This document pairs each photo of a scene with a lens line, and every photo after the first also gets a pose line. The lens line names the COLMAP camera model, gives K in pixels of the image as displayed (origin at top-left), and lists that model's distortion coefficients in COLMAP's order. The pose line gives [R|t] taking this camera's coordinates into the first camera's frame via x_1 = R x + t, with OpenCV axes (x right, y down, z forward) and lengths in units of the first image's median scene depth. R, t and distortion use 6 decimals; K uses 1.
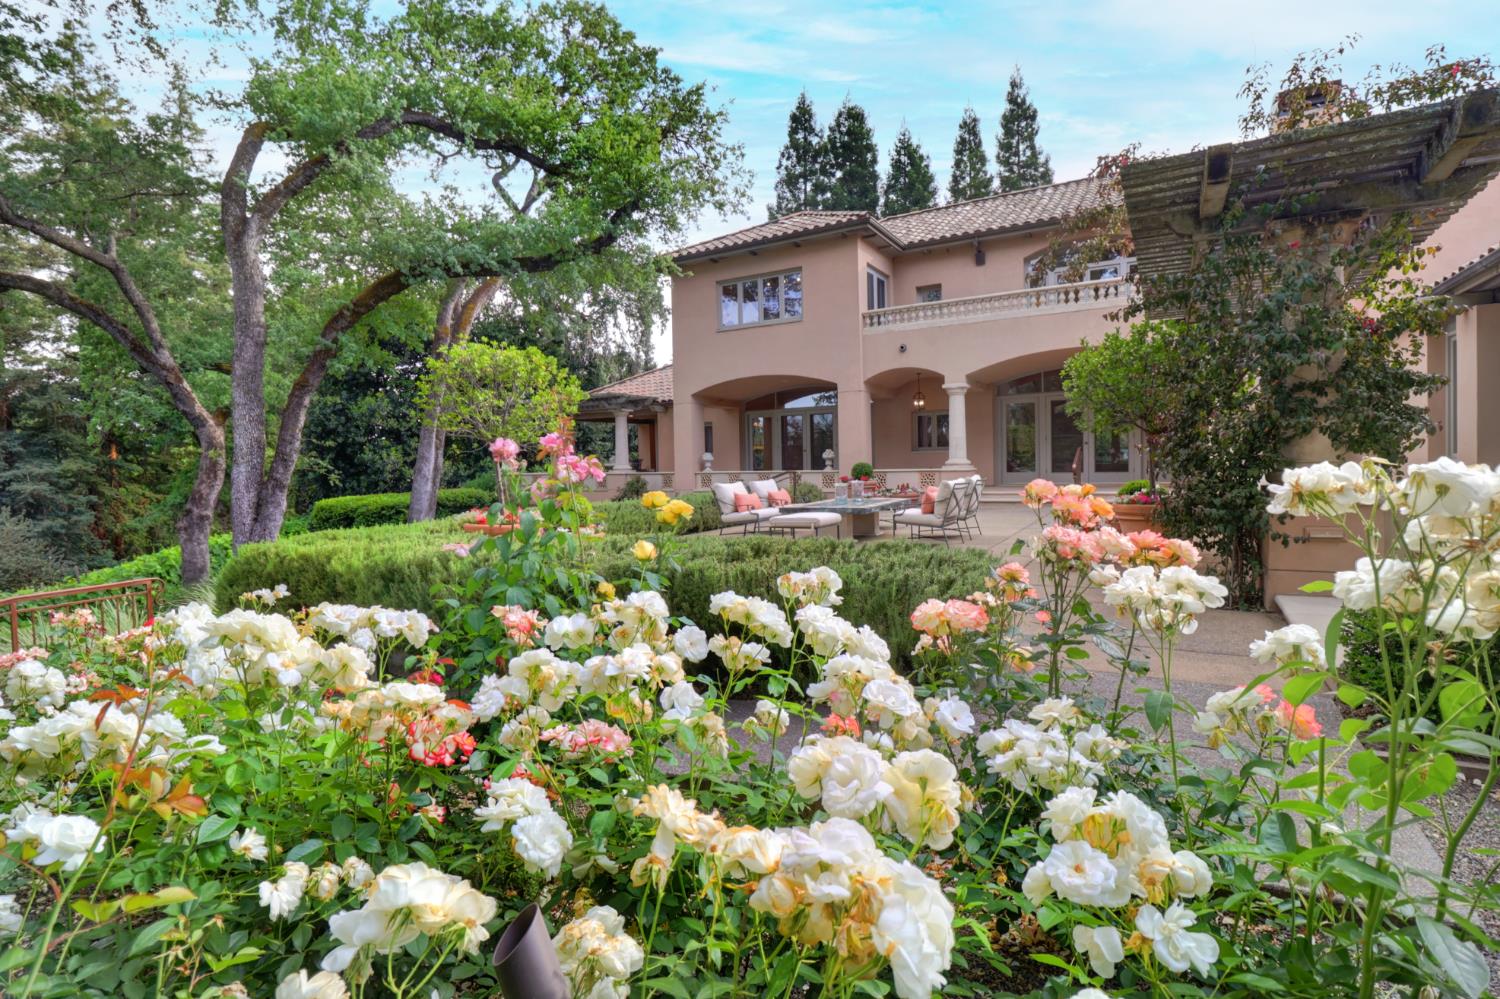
lens RADIAL K [[704.5, 0, 734.8], [0, 704.5, 494.6], [0, 0, 1]] dist [-0.016508, -0.000382]
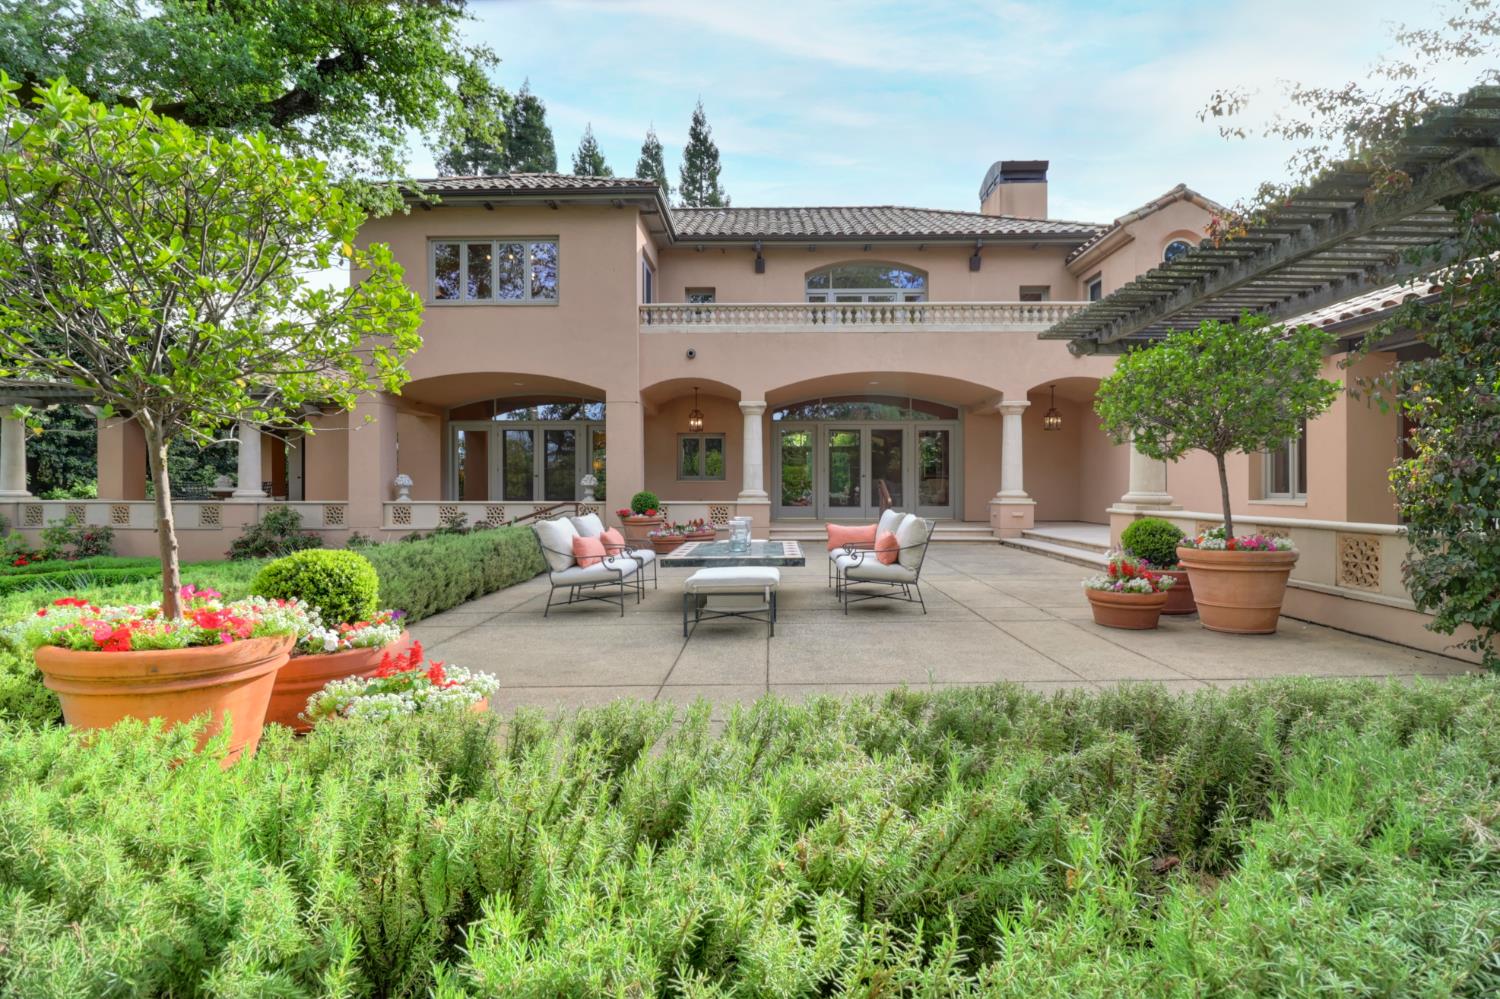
lens RADIAL K [[715.3, 0, 750.0], [0, 715.3, 499.5], [0, 0, 1]] dist [-0.013738, -0.000264]
pose [[0.862398, 0.013886, 0.506040, -0.095557], [0.006084, 0.999267, -0.037789, -0.005007], [-0.506194, 0.035668, 0.861682, 0.198629]]
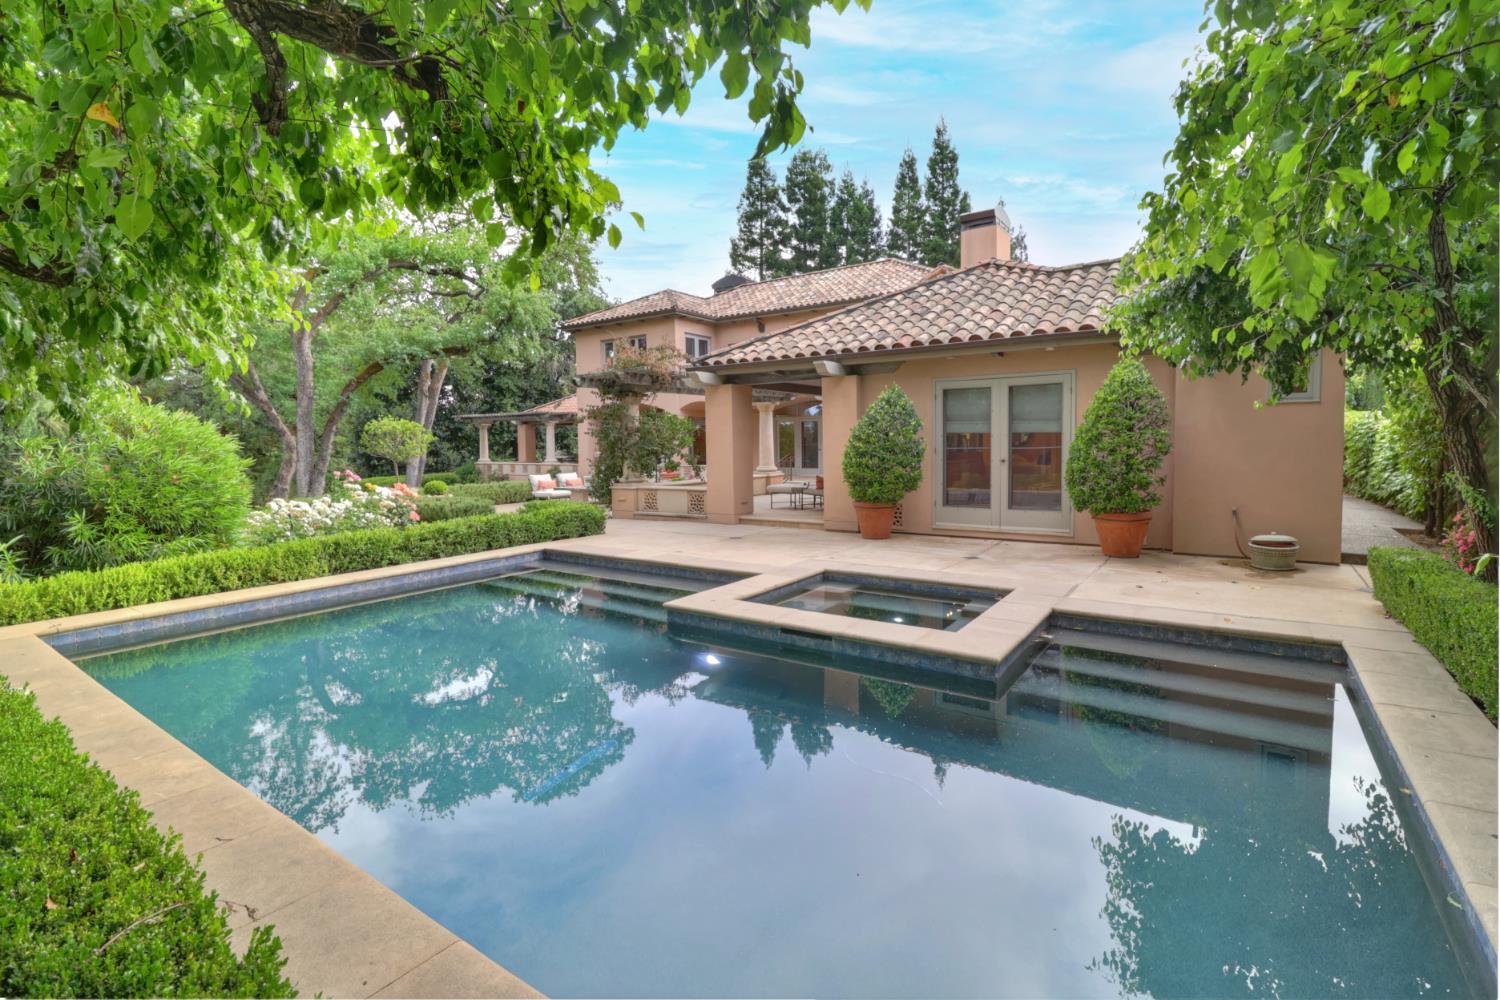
lens RADIAL K [[715.3, 0, 750.0], [0, 715.3, 500.0], [0, 0, 1]] dist [-0.013738, -0.000264]
pose [[0.996852, 0.016067, -0.077639, 0.378249], [-0.013482, 0.999341, 0.033707, -0.011477], [0.078130, -0.032554, 0.996412, -0.478240]]
